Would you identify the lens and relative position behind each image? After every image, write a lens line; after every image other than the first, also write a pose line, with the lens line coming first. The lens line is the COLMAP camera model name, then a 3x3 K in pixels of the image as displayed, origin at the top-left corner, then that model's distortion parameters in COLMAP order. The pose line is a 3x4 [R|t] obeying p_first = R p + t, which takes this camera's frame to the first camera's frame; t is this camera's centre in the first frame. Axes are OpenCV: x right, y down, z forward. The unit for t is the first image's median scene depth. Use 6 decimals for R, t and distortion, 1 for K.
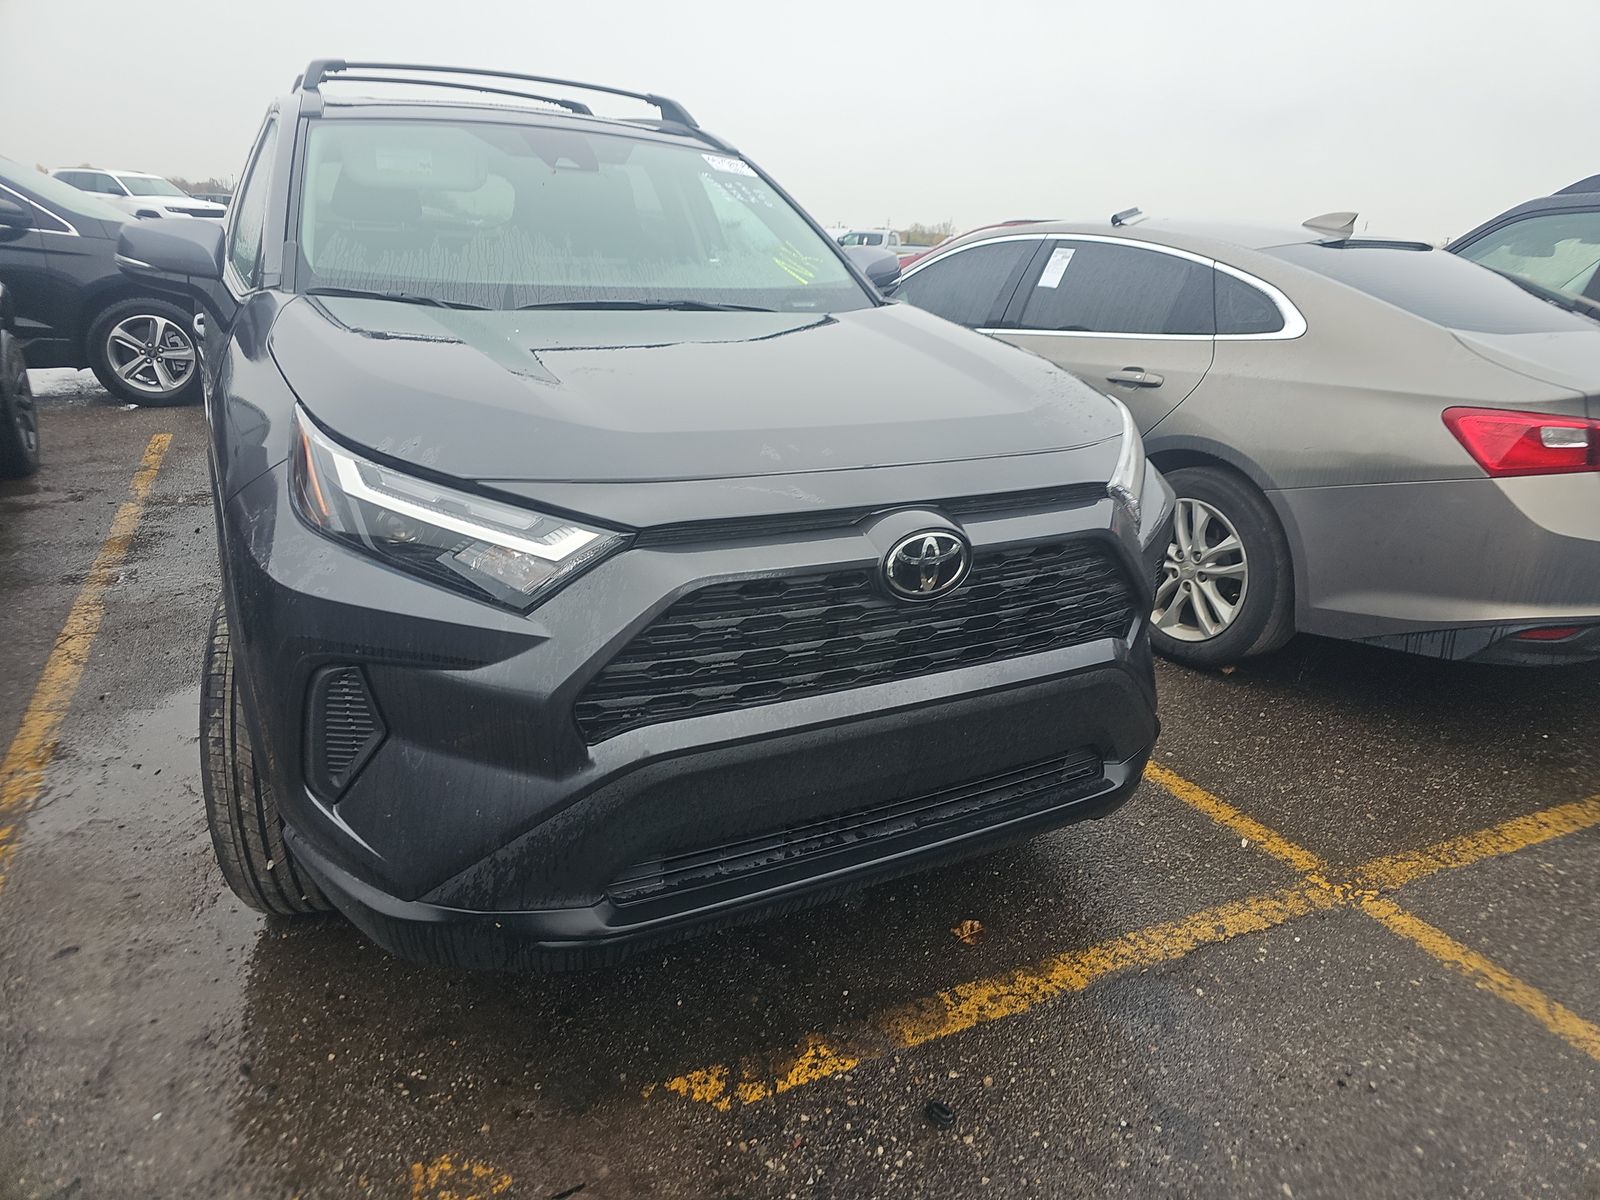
lens RADIAL K [[1092.9, 0, 800.0], [0, 1092.9, 600.0], [0, 0, 1]] dist [0.052350, -0.050617]
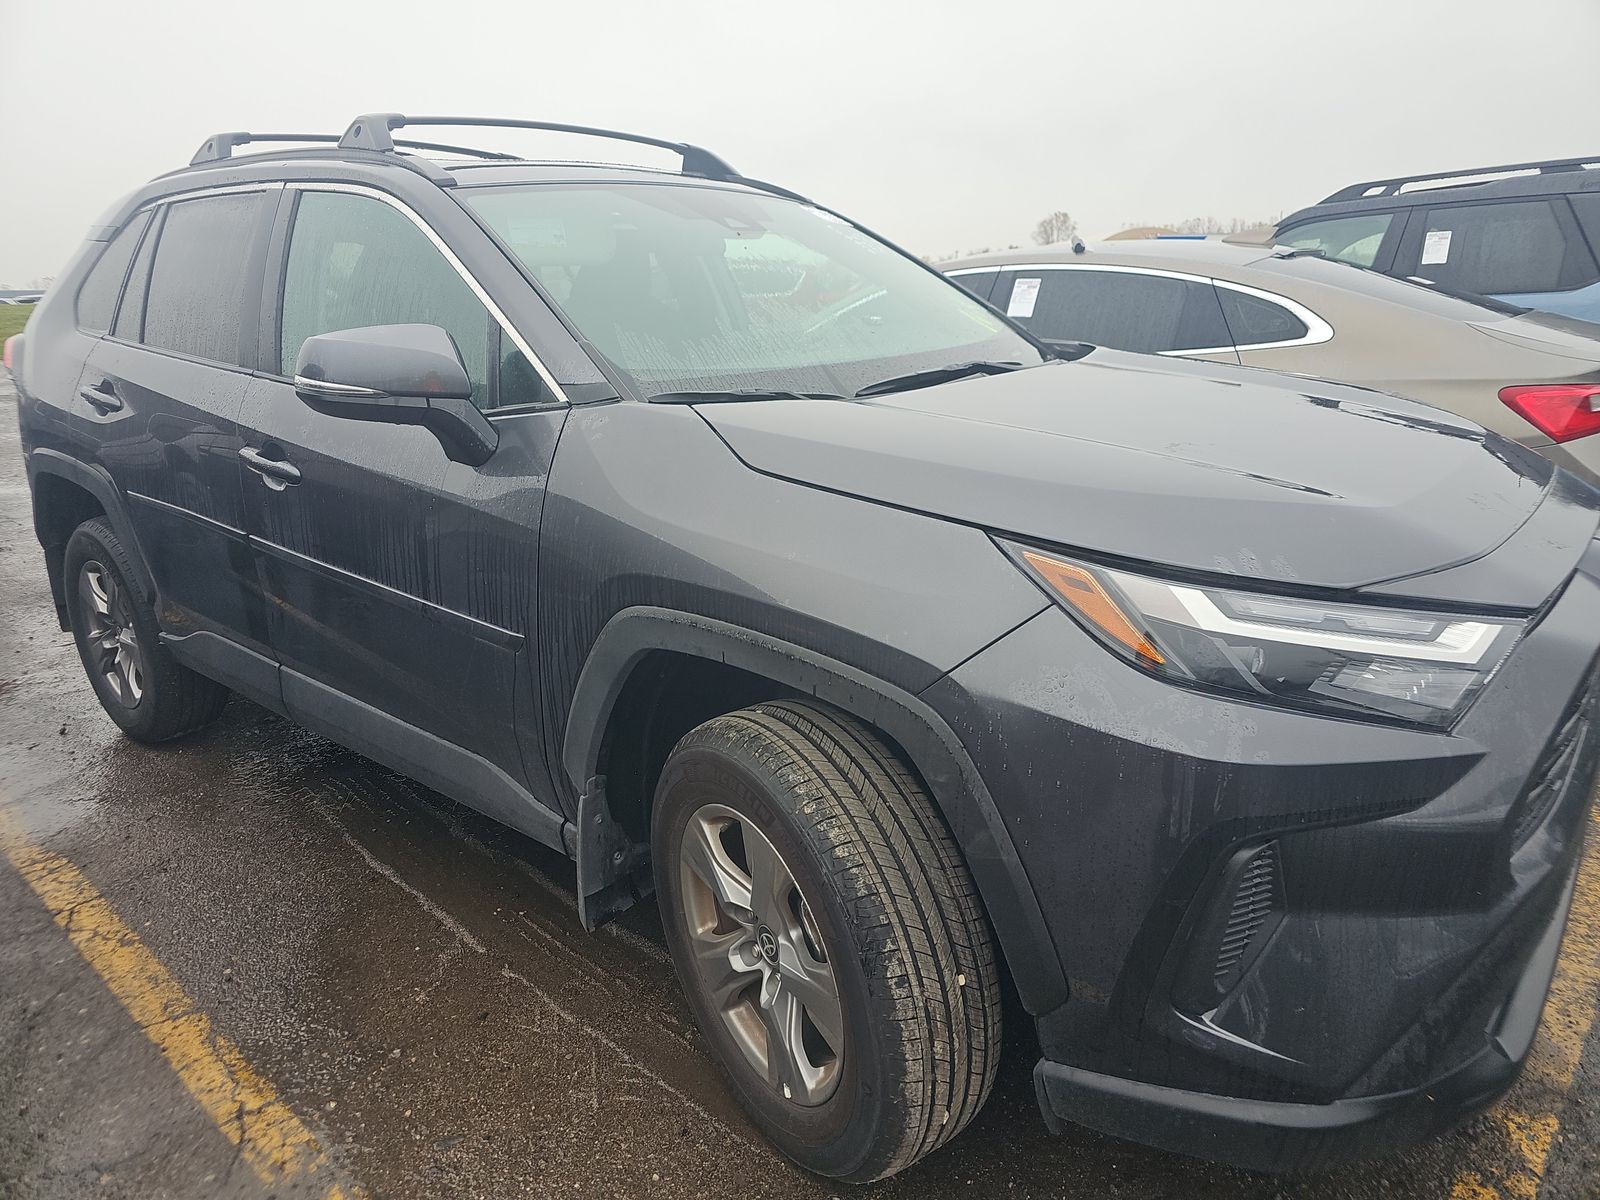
lens RADIAL K [[1092.9, 0, 800.0], [0, 1092.9, 600.0], [0, 0, 1]] dist [0.052350, -0.050617]
pose [[0.924877, -0.173613, 0.338320, -0.599942], [0.183971, 0.982931, 0.001475, -0.110435], [-0.332801, 0.060877, 0.941030, 0.209363]]
